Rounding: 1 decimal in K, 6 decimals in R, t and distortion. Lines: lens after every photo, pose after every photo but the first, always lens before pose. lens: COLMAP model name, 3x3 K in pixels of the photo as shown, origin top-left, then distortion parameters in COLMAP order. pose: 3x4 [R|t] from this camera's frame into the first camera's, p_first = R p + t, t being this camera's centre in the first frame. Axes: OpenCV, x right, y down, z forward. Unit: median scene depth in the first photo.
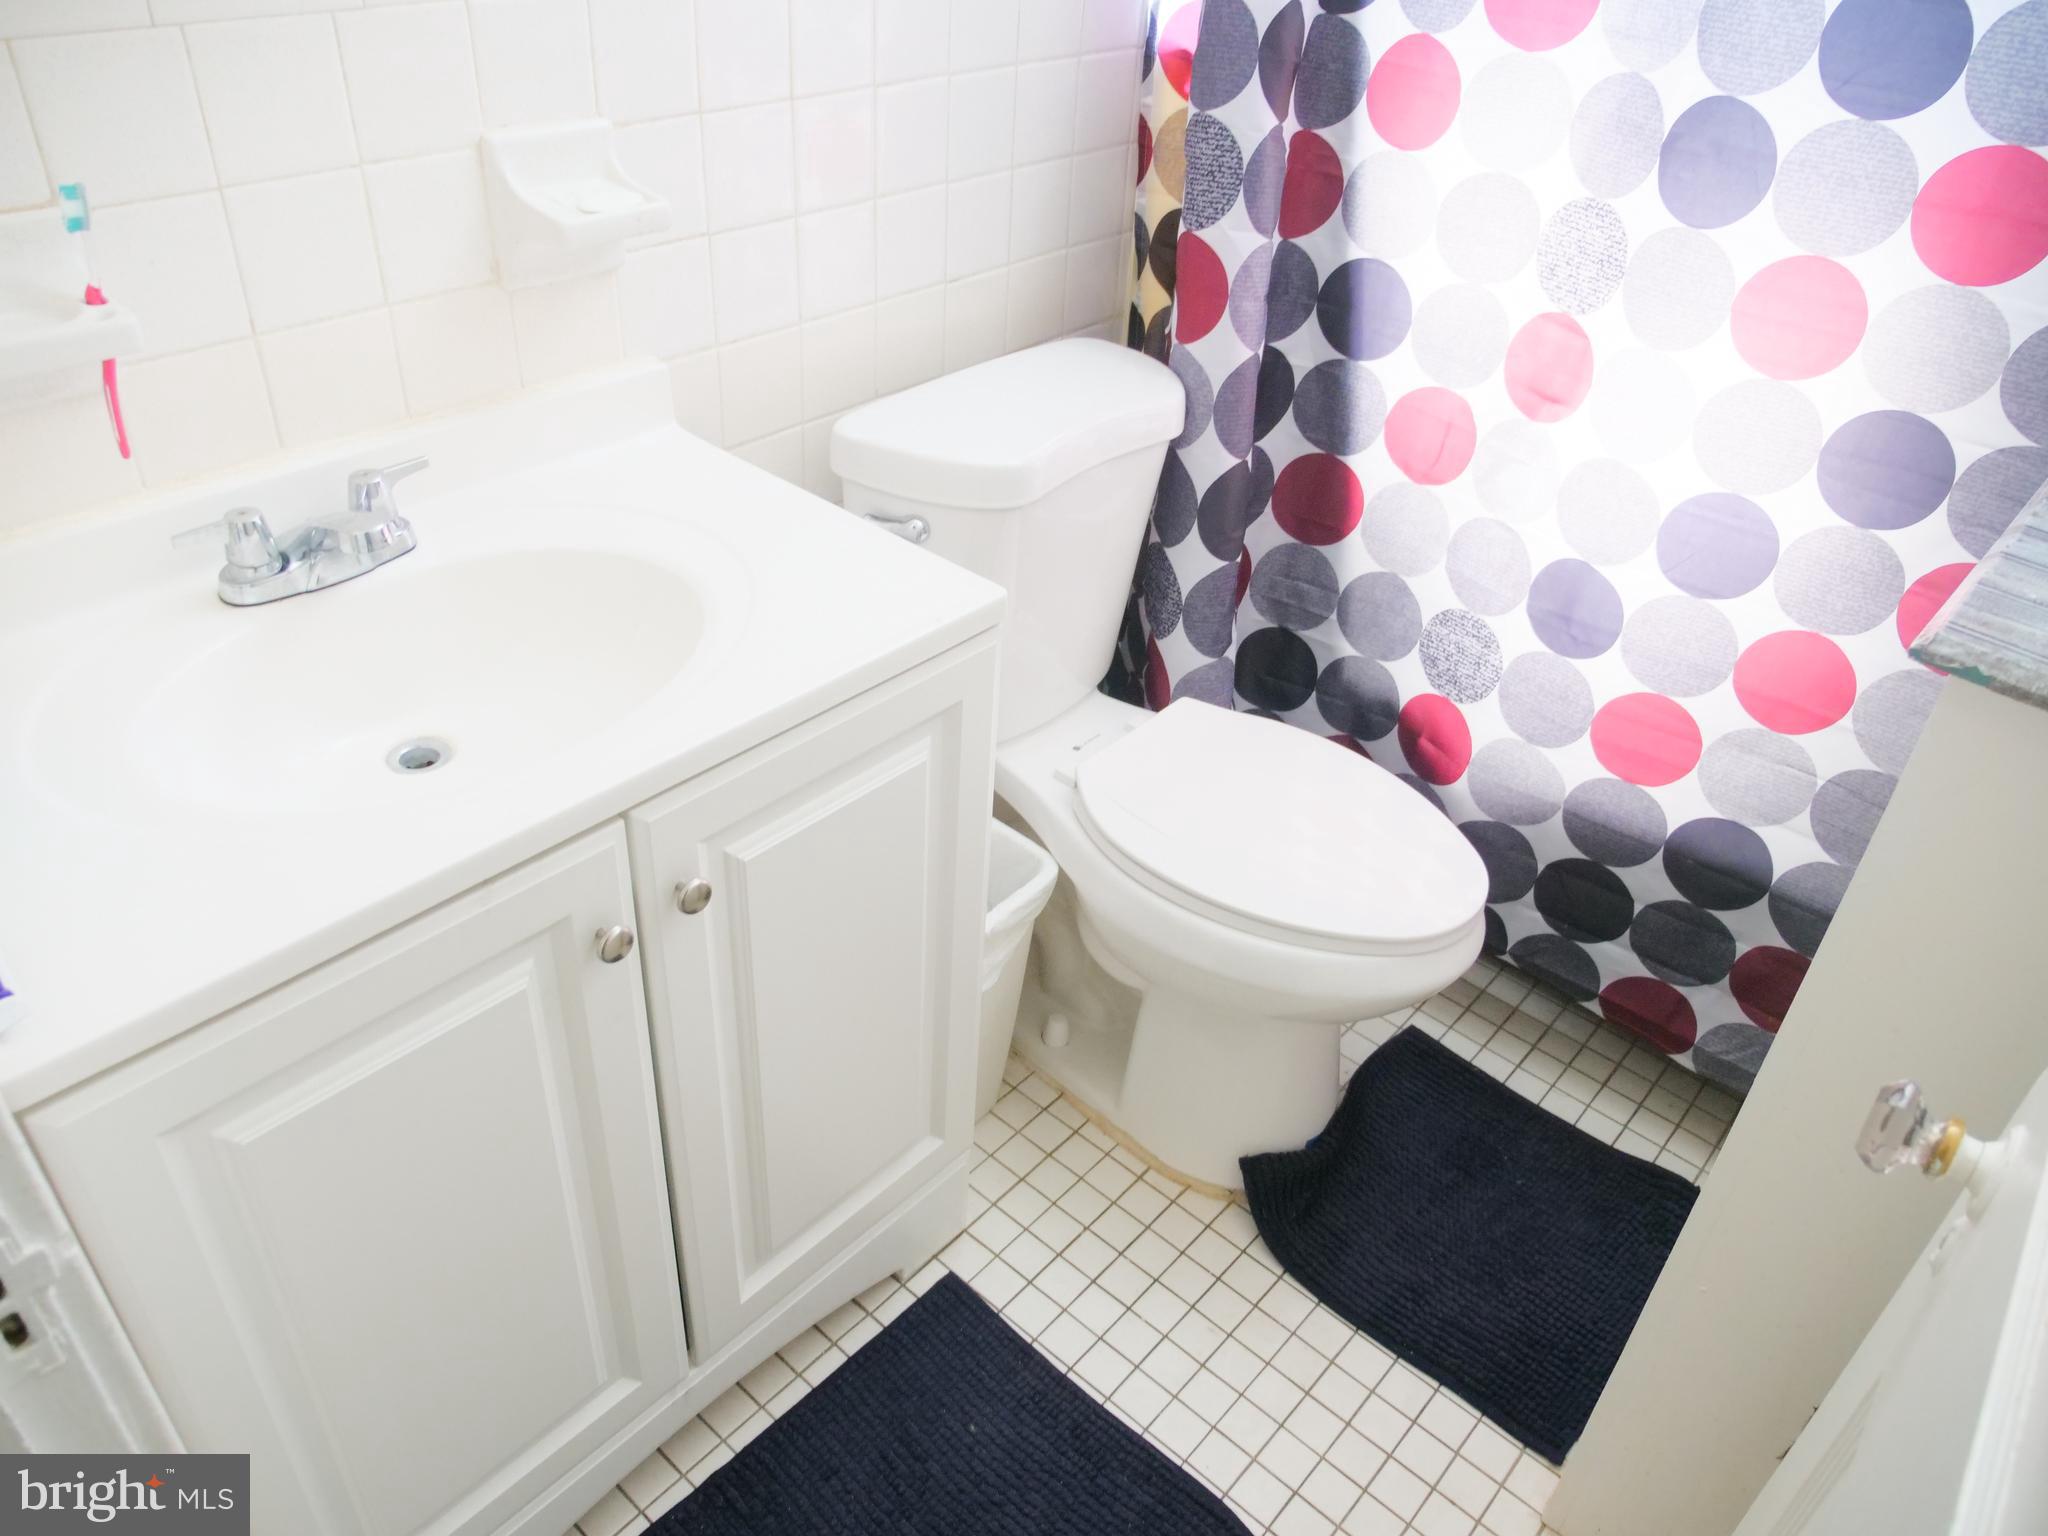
lens RADIAL K [[1471.2, 0, 1023.6], [0, 1471.2, 768.1], [0, 0, 1]] dist [-0.033025, 0.015354]
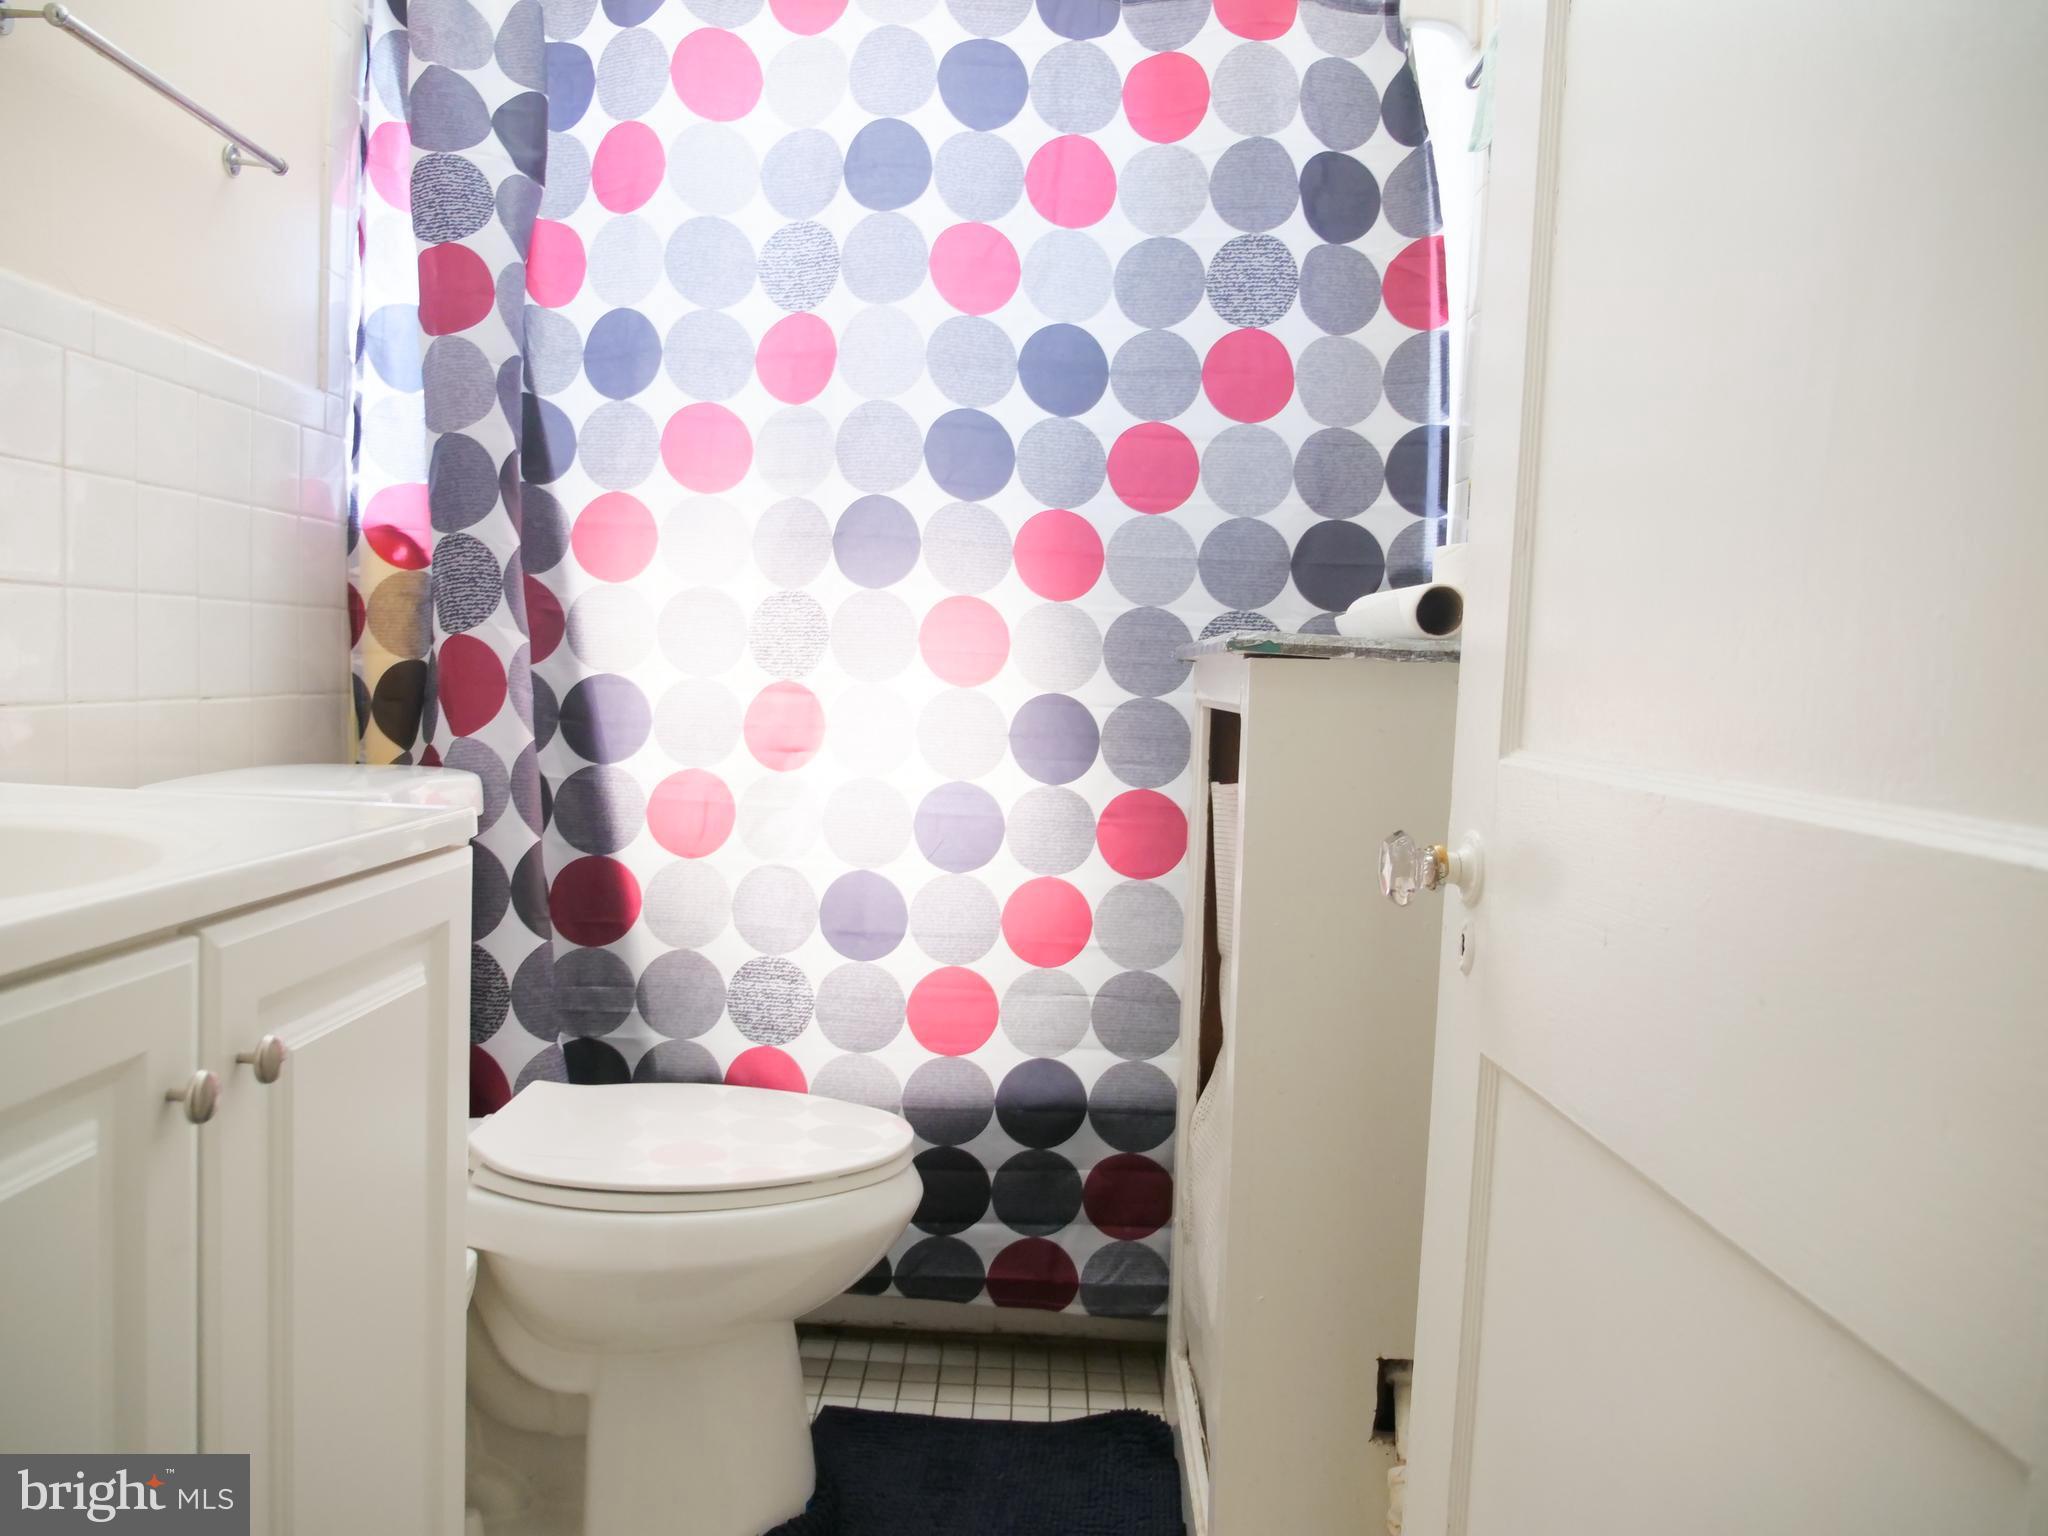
lens RADIAL K [[1471.2, 0, 1026.4], [0, 1471.2, 763.2], [0, 0, 1]] dist [-0.033025, 0.015354]
pose [[0.762582, -0.071204, 0.642961, -0.247919], [0.376691, 0.856905, -0.351877, 0.234086], [-0.525901, 0.510533, 0.680282, 0.091164]]
